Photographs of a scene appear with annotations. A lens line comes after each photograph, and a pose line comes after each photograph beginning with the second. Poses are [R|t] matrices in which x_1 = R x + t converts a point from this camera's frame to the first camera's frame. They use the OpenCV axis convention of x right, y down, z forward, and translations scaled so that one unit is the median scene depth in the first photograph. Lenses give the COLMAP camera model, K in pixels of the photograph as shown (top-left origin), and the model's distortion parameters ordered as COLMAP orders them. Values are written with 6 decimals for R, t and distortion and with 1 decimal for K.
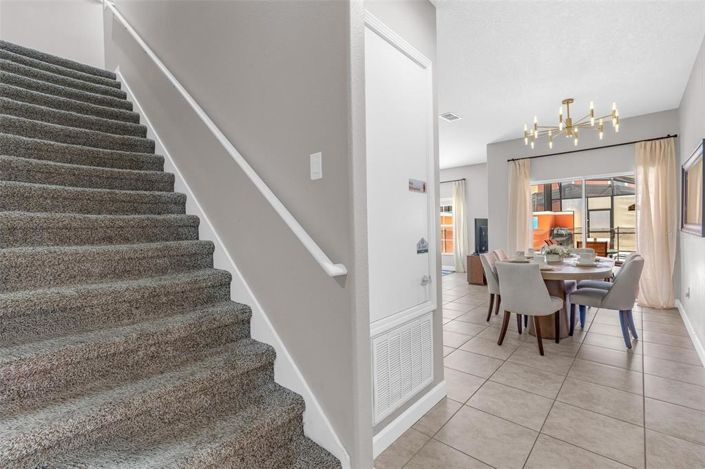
lens RADIAL K [[311.9, 0, 352.5], [0, 311.9, 234.5], [0, 0, 1]] dist [0.000268, -0.000185]
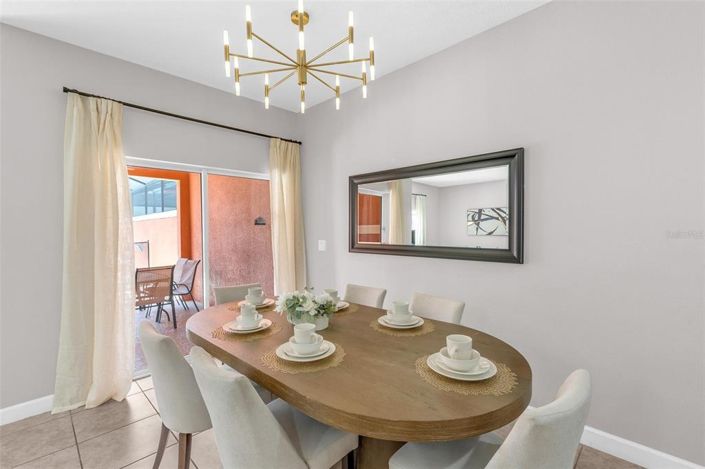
lens RADIAL K [[311.9, 0, 352.5], [0, 311.9, 234.5], [0, 0, 1]] dist [0.000268, -0.000185]
pose [[0.033127, -0.015257, 0.999335, 0.147895], [0.010842, 0.999830, 0.014905, -0.066178], [-0.999392, 0.010341, 0.033287, 0.800009]]
